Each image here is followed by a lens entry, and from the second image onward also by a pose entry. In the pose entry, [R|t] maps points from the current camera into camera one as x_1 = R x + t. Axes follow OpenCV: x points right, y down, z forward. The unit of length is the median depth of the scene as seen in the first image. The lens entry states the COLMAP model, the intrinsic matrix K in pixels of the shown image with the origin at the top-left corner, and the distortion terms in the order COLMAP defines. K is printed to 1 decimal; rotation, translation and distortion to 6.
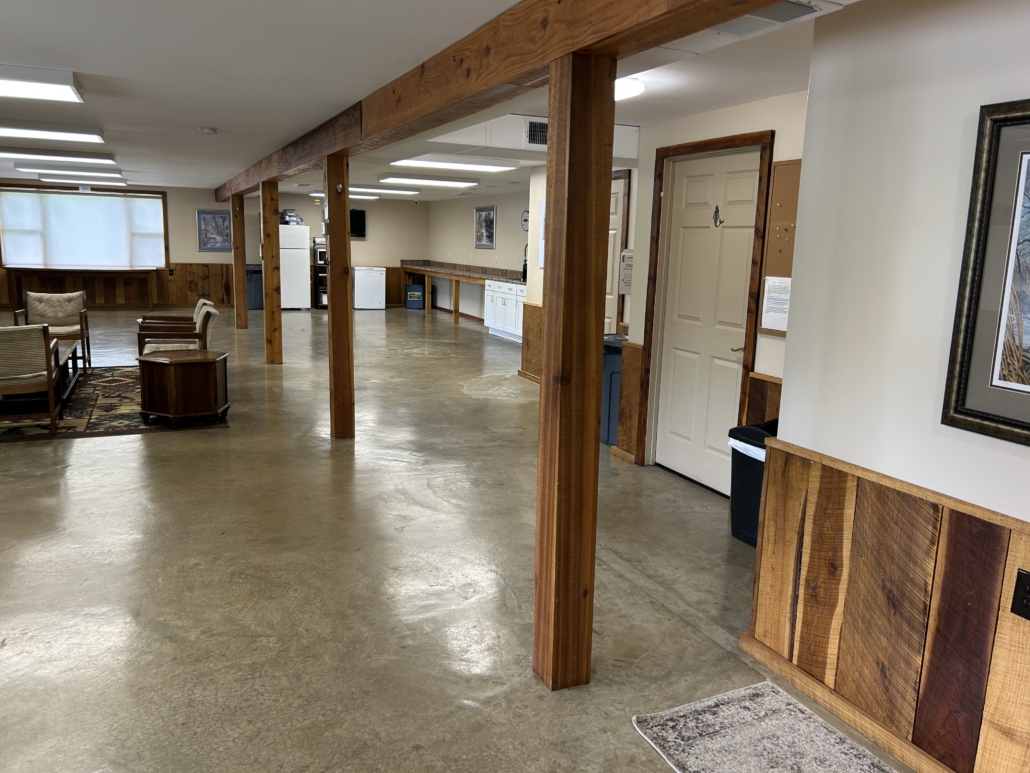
lens RADIAL K [[793.0, 0, 515.0], [0, 793.0, 386.5], [0, 0, 1]] dist [0.007050, -0.057131]
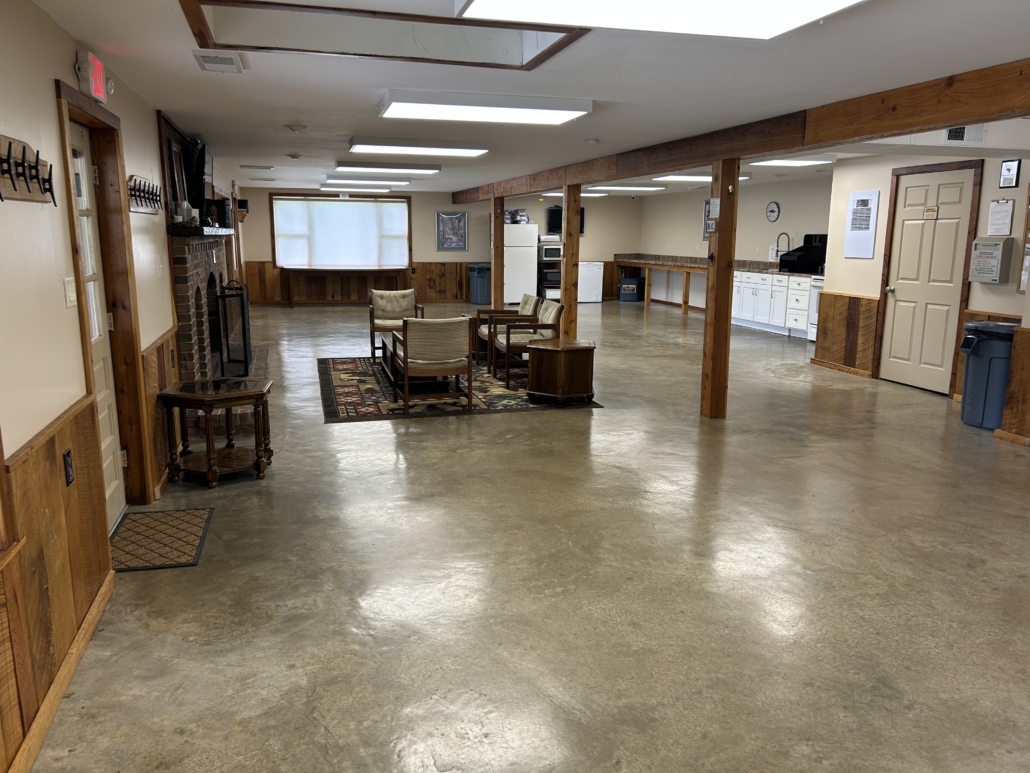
lens RADIAL K [[784.2, 0, 518.3], [0, 784.2, 387.0], [0, 0, 1]] dist [0.076622, -0.082470]
pose [[0.982133, 0.006421, -0.188081, -0.090627], [-0.004506, 0.999934, 0.010607, 0.003864], [0.188136, -0.009570, 0.982096, -0.039464]]
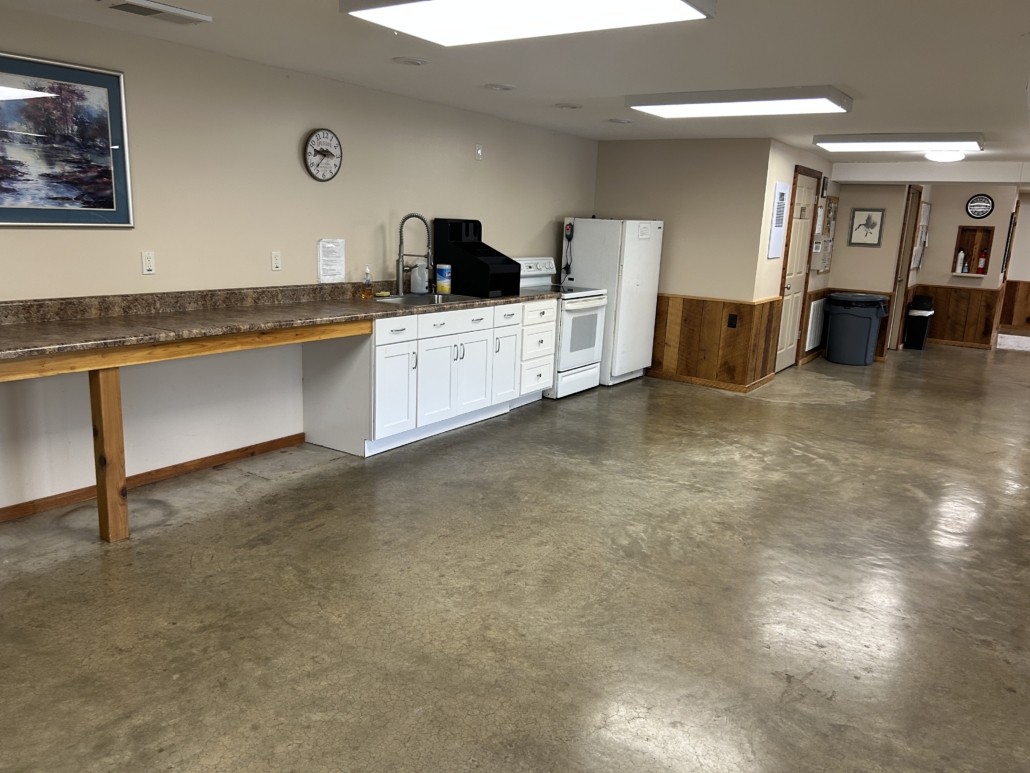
lens RADIAL K [[784.2, 0, 518.3], [0, 784.2, 387.0], [0, 0, 1]] dist [0.076622, -0.082470]
pose [[-0.504851, -0.235157, 0.830558, -0.306966], [0.096971, 0.940637, 0.325267, -0.177092], [-0.857742, 0.244751, -0.452079, 0.910126]]
